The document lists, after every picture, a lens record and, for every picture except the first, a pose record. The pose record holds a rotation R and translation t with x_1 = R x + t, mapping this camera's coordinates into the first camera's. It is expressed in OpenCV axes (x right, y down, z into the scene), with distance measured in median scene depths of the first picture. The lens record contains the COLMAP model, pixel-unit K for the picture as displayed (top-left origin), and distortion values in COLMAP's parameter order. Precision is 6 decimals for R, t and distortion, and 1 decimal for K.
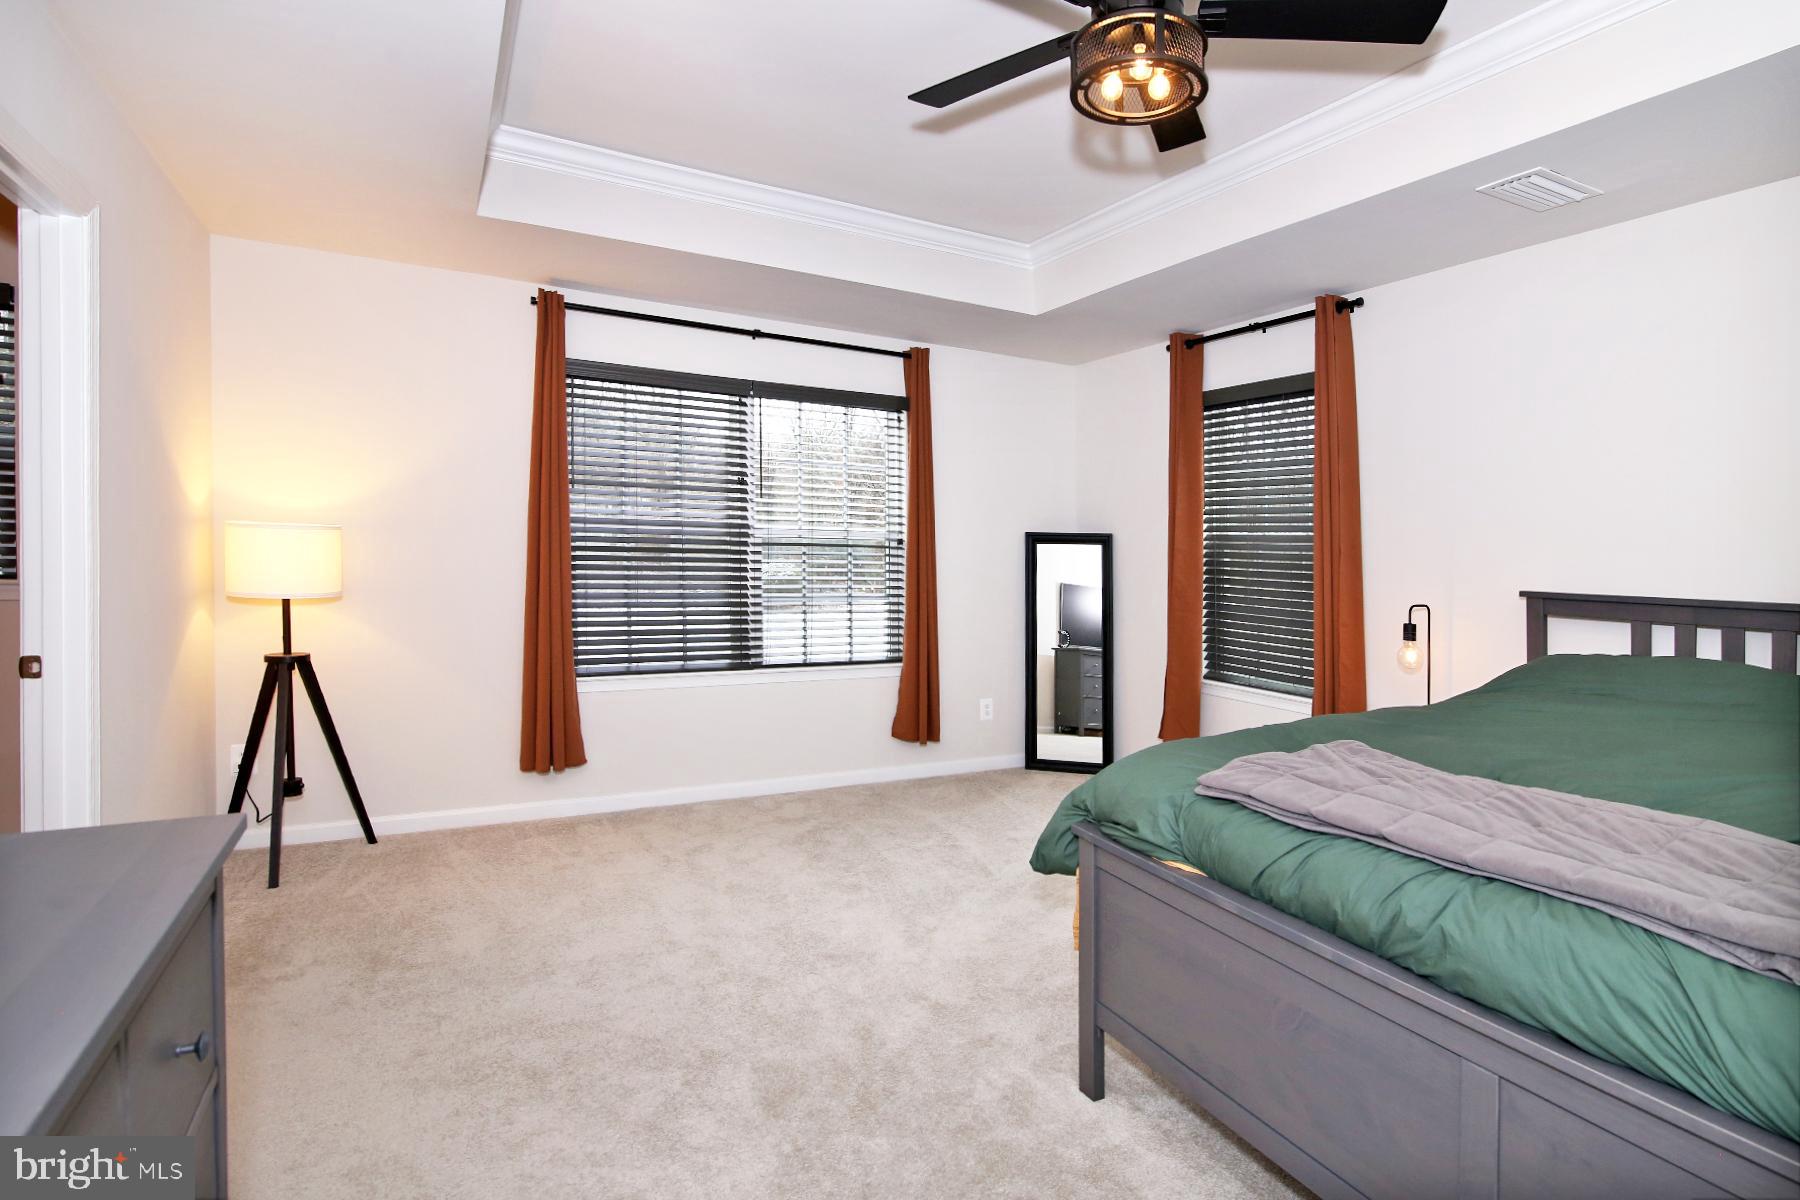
lens RADIAL K [[867.3, 0, 900.1], [0, 867.3, 578.6], [0, 0, 1]] dist [-0.017141, 0.001253]
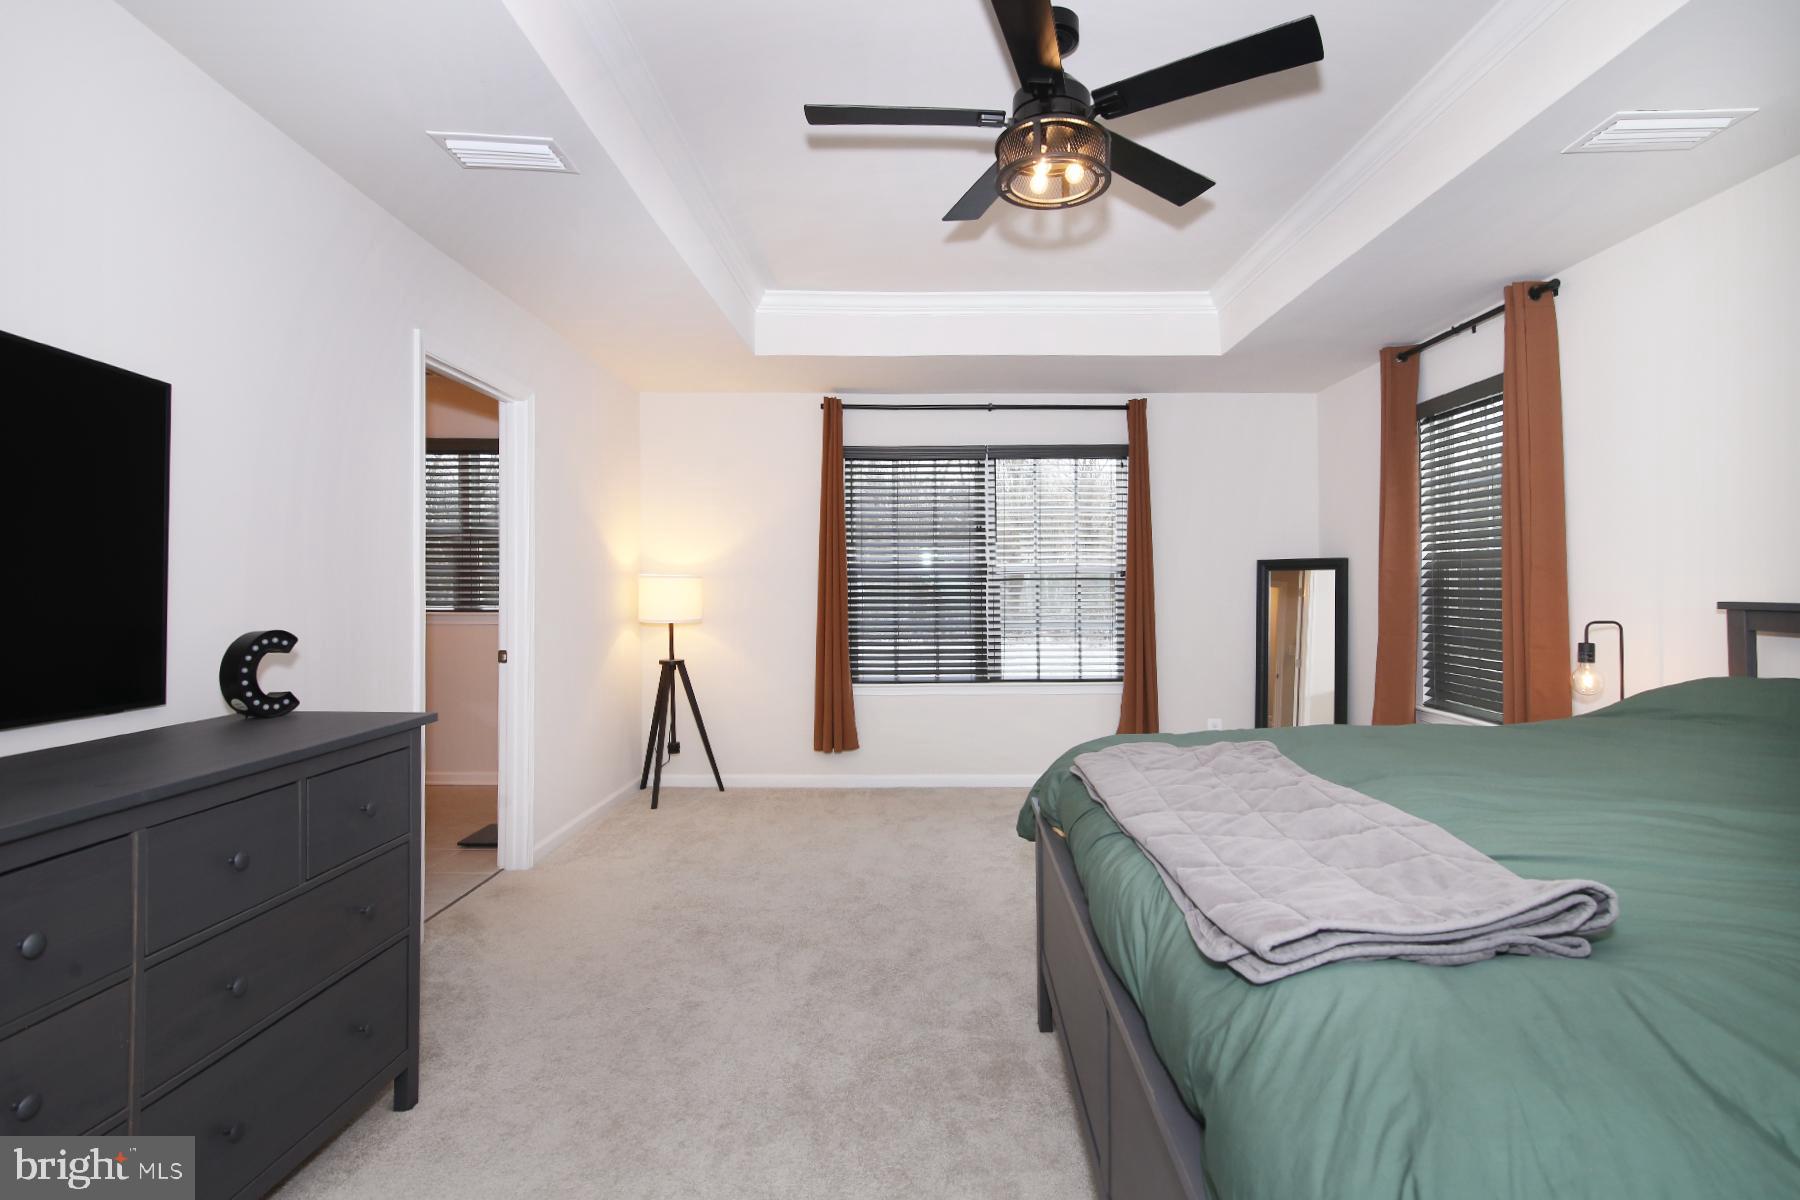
lens RADIAL K [[794.5, 0, 939.1], [0, 794.5, 607.6], [0, 0, 1]] dist [-0.000629, -0.000135]
pose [[0.882811, -0.015474, -0.469474, 0.318750], [0.007162, 0.999784, -0.019487, 0.022485], [0.469675, 0.013841, 0.882731, -0.019424]]
